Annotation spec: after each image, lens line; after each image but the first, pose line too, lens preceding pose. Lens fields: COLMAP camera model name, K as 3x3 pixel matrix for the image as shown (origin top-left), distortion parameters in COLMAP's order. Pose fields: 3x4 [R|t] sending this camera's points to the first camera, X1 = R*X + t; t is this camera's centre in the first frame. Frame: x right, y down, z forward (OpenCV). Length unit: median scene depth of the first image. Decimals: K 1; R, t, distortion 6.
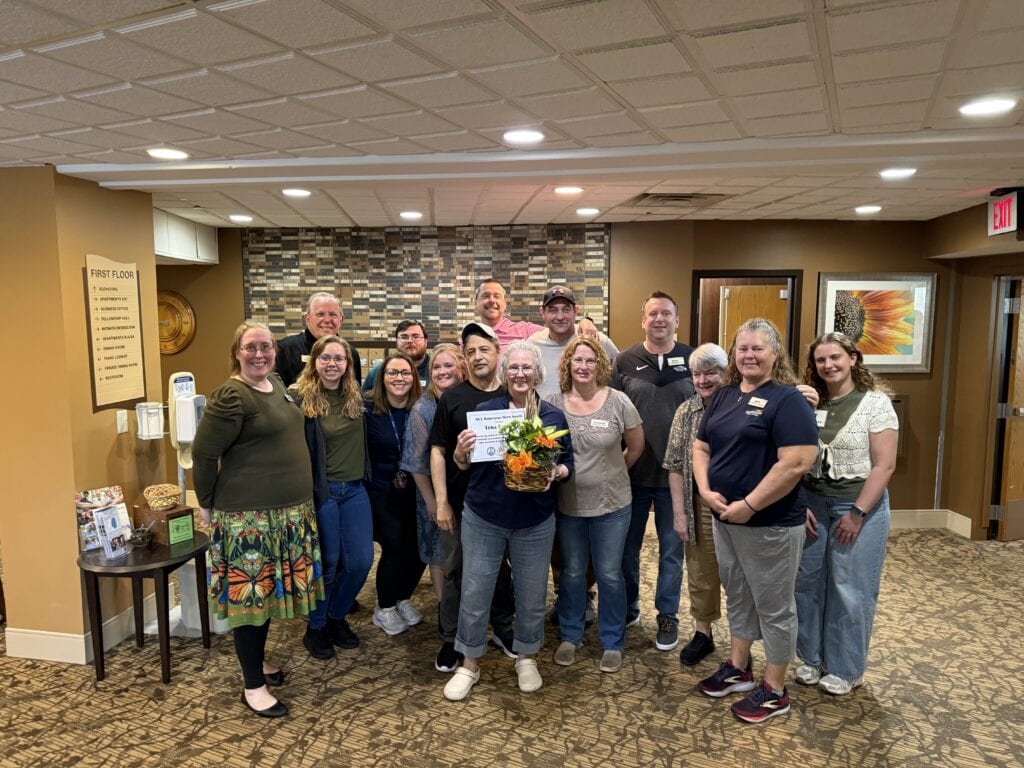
lens RADIAL K [[713.6, 0, 508.2], [0, 713.6, 382.7], [0, 0, 1]] dist [-0.007301, -0.007950]
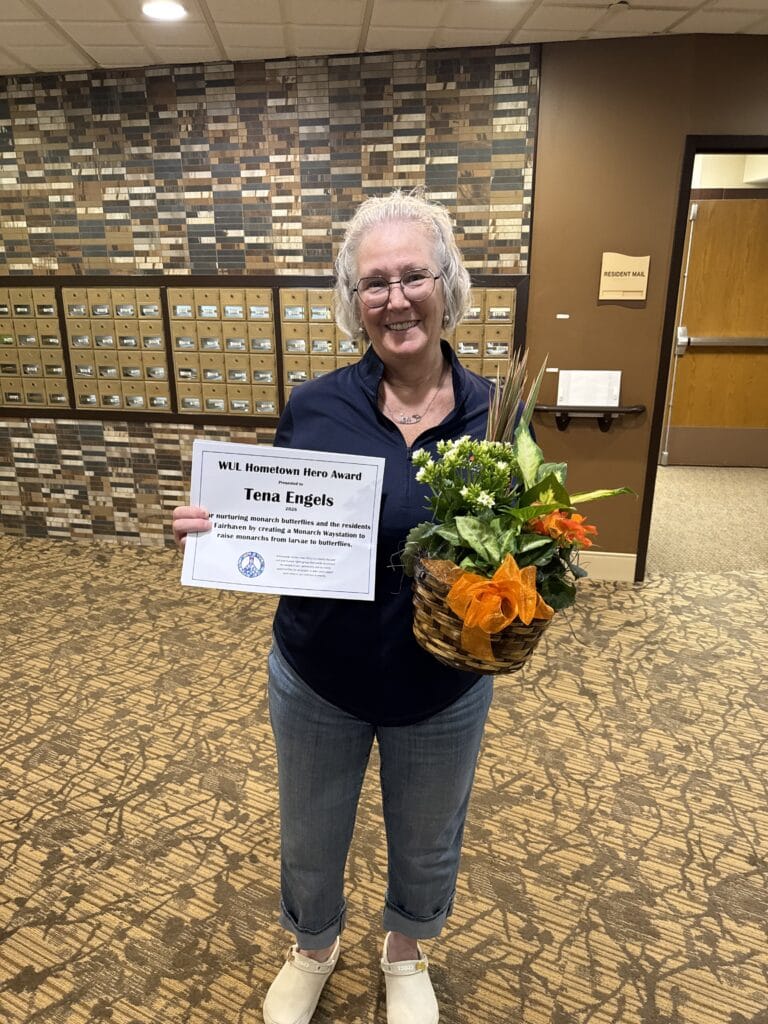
lens RADIAL K [[713.6, 0, 390.1], [0, 713.6, 516.9], [0, 0, 1]] dist [-0.007301, -0.007950]
pose [[0.996708, 0.014361, -0.079790, 0.075925], [0.006852, 0.965741, 0.259417, -0.015037], [0.080783, -0.259110, 0.962464, 0.371780]]
